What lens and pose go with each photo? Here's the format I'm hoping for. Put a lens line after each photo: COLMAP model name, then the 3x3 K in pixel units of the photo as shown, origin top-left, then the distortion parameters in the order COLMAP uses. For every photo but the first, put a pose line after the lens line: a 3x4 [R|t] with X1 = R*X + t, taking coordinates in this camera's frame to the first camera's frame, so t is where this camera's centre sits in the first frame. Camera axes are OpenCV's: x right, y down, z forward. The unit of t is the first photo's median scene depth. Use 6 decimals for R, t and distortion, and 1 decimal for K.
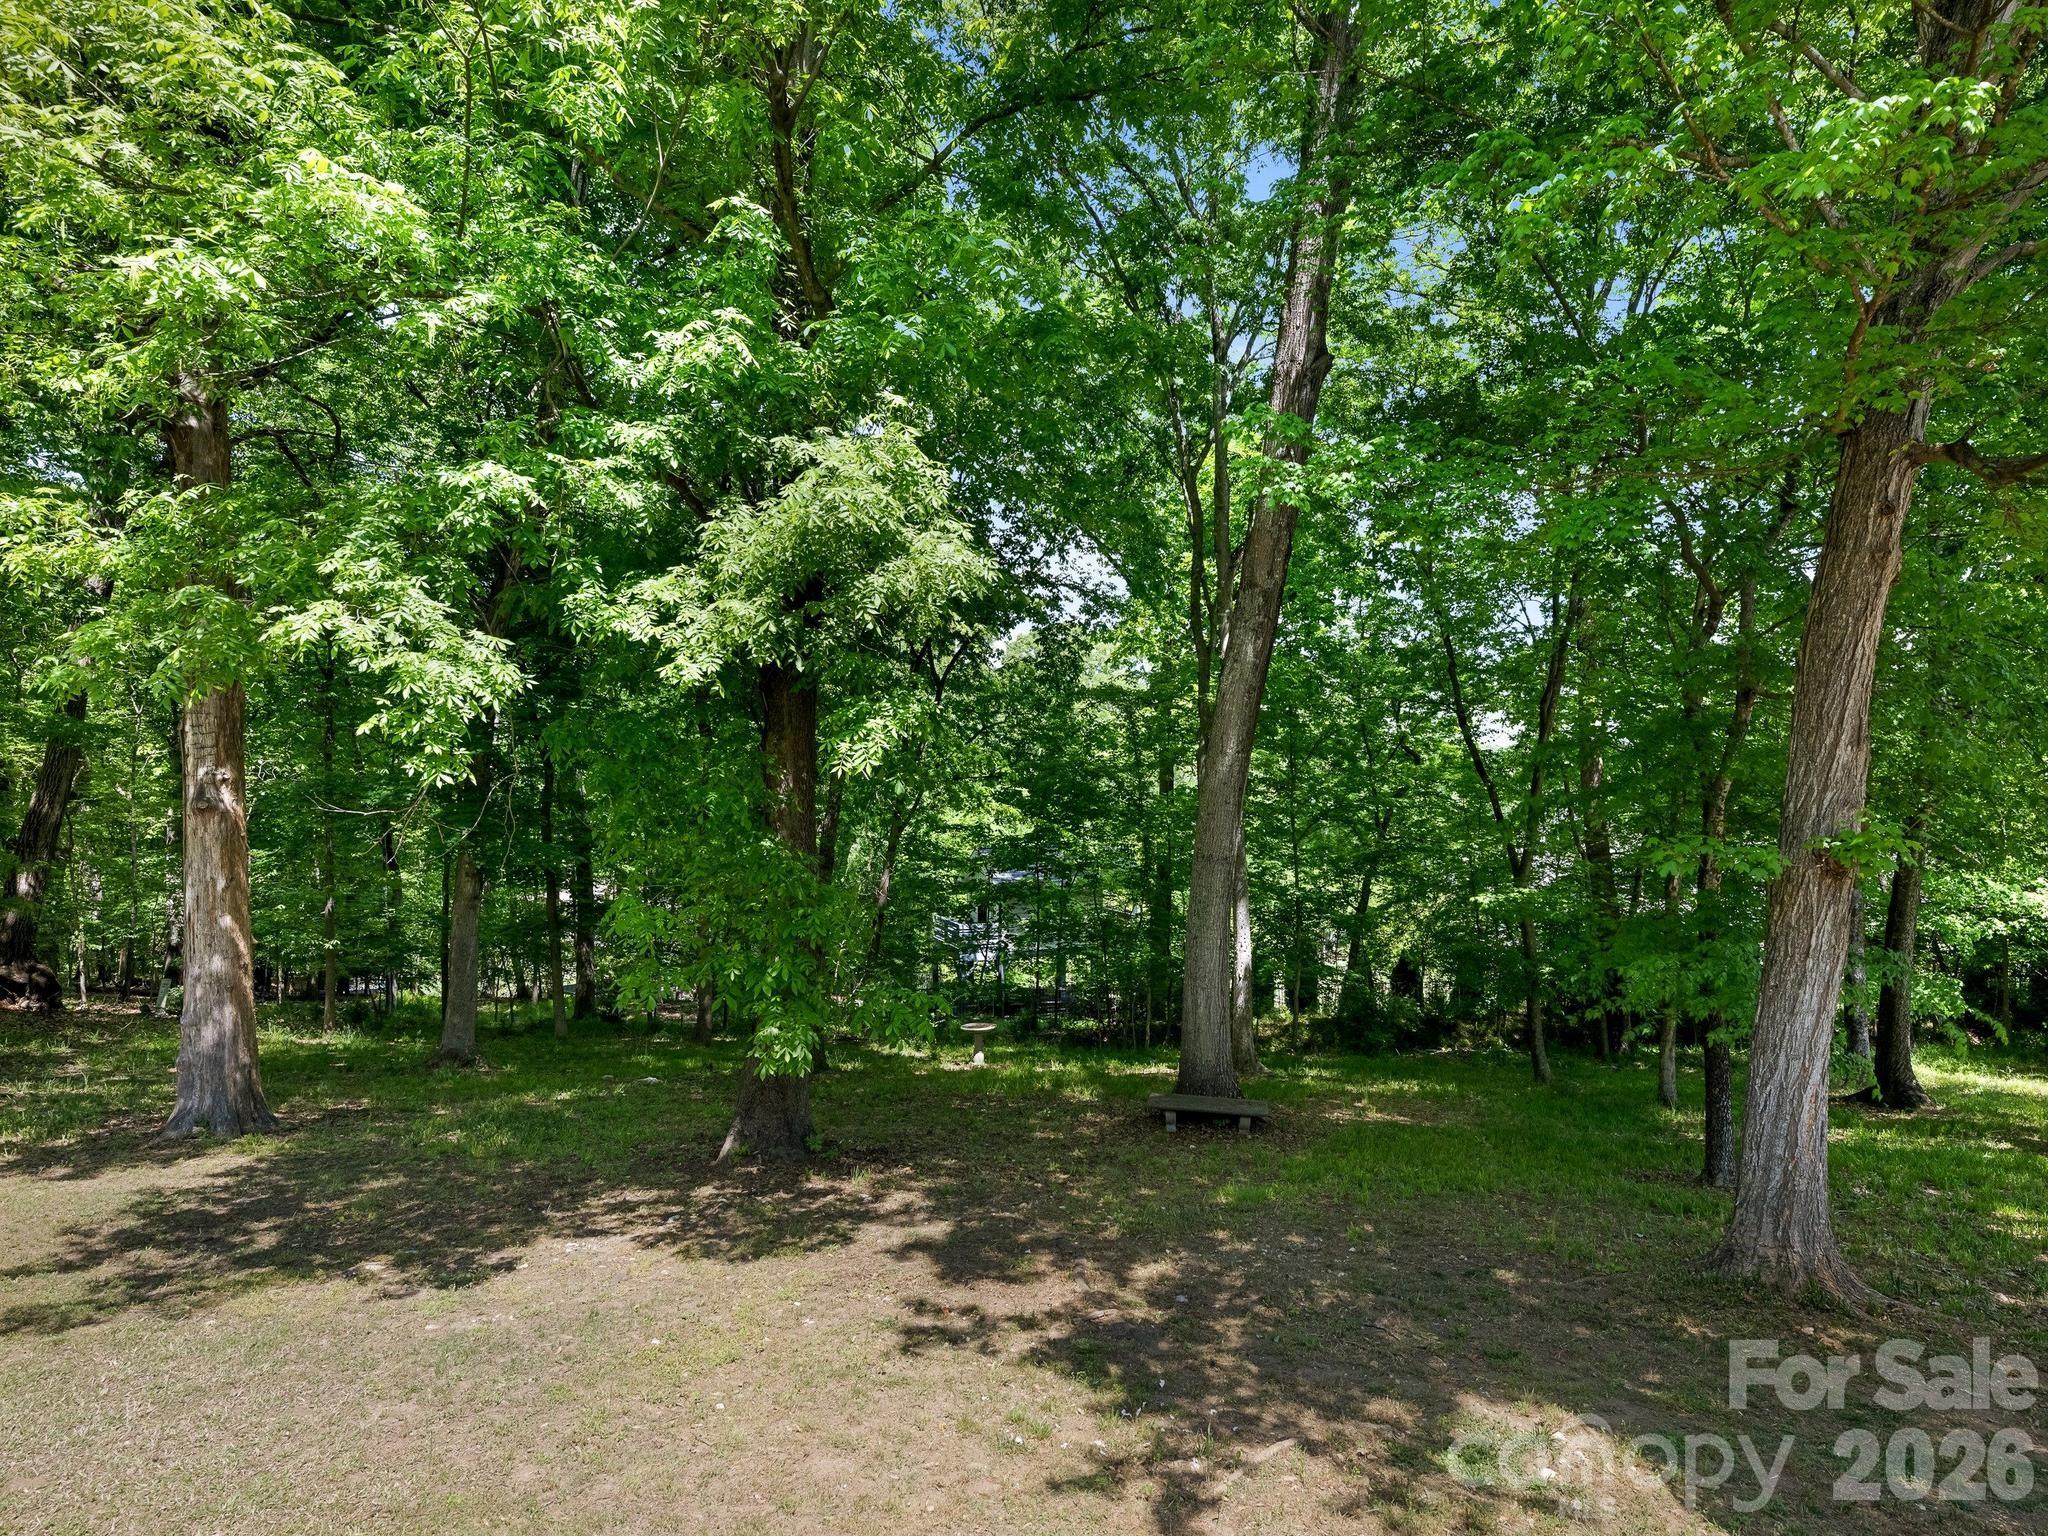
lens RADIAL K [[1075.8, 0, 1026.9], [0, 1075.8, 778.2], [0, 0, 1]] dist [0.005007, 0.000600]
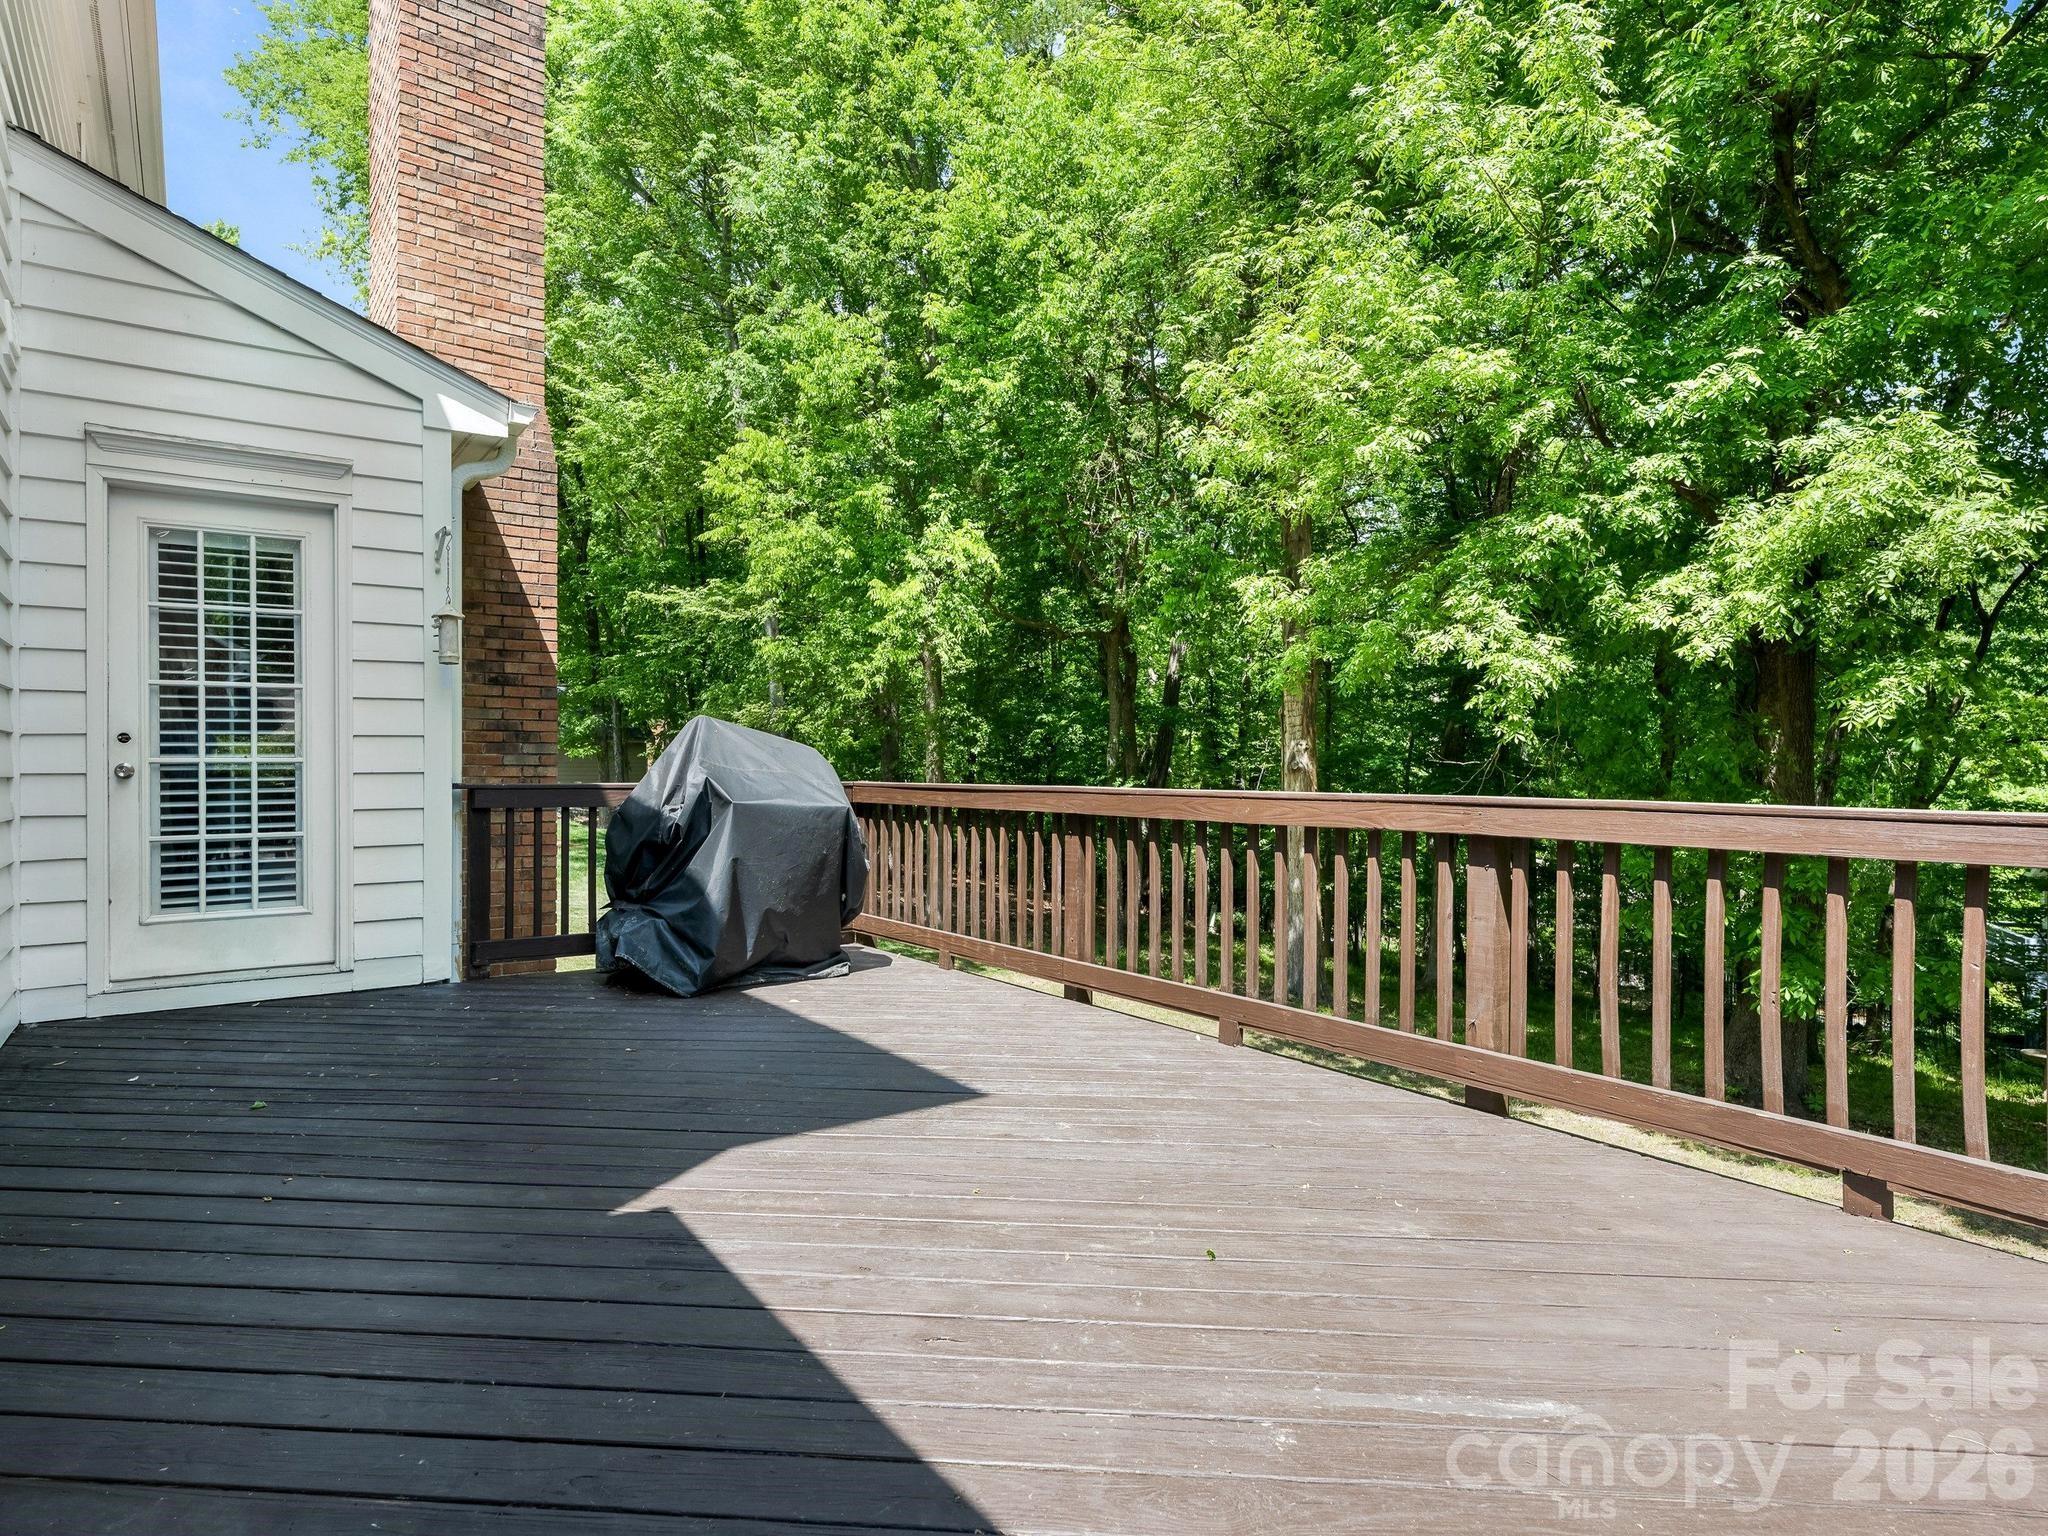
lens RADIAL K [[1165.6, 0, 1028.5], [0, 1165.6, 777.2], [0, 0, 1]] dist [0.017526, -0.001550]
pose [[0.714788, 0.004732, -0.699325, 0.080078], [0.009575, 0.999817, 0.016551, 0.018892], [0.699275, -0.018526, 0.714612, -0.528685]]
